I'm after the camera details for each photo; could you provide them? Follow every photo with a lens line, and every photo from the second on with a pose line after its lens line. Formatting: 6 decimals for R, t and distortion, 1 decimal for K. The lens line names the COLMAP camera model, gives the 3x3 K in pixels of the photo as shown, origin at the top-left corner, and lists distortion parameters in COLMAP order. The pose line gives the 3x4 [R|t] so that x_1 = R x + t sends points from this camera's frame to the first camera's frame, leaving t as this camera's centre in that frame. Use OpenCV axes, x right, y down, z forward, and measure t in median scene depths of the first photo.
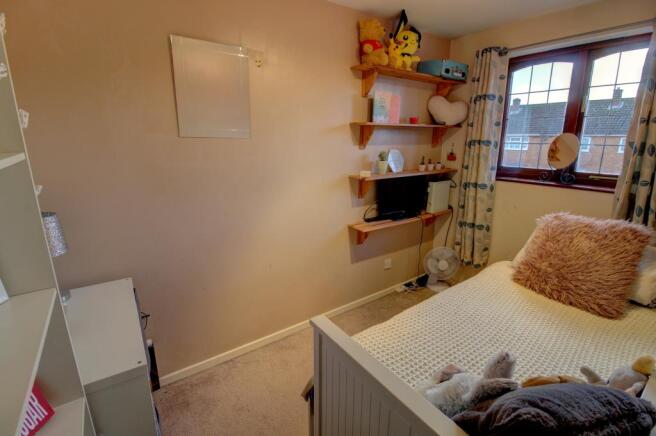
lens RADIAL K [[307.3, 0, 328.1], [0, 307.3, 208.9], [0, 0, 1]] dist [0.018920, -0.018602]
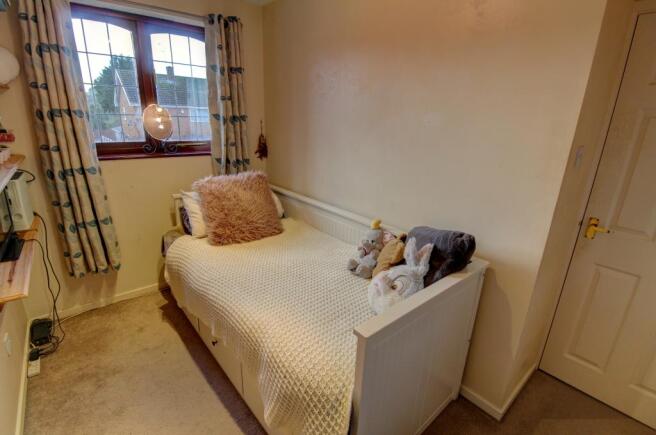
lens RADIAL K [[307.3, 0, 328.1], [0, 307.3, 208.4], [0, 0, 1]] dist [0.018920, -0.018602]
pose [[-0.090587, -0.295212, 0.951128, -0.382804], [0.187935, 0.932827, 0.307432, -0.134218], [-0.977995, 0.206600, -0.029022, 0.551593]]
